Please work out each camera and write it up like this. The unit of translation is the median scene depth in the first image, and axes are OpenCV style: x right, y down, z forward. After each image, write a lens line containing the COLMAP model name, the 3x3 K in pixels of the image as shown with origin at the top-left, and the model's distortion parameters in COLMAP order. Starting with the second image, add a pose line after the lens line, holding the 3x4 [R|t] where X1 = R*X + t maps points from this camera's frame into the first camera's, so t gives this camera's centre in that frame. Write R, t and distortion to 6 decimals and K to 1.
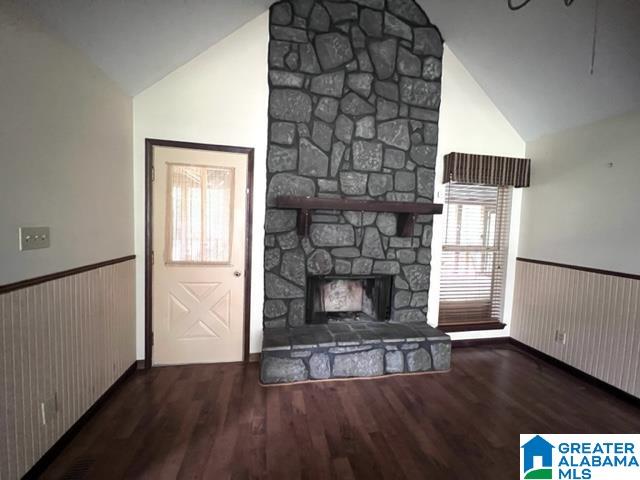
lens RADIAL K [[254.3, 0, 320.1], [0, 254.3, 240.2], [0, 0, 1]] dist [-0.002852, 0.000171]
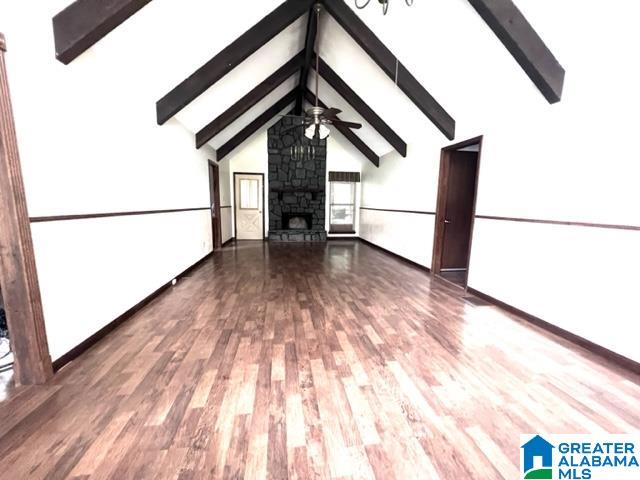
lens RADIAL K [[262.9, 0, 318.6], [0, 262.9, 238.5], [0, 0, 1]] dist [0.001167, -0.000014]
pose [[0.998780, -0.010595, -0.048237, 0.562898], [0.014542, 0.996508, 0.082217, 0.196684], [0.047197, -0.082819, 0.995446, -2.276832]]
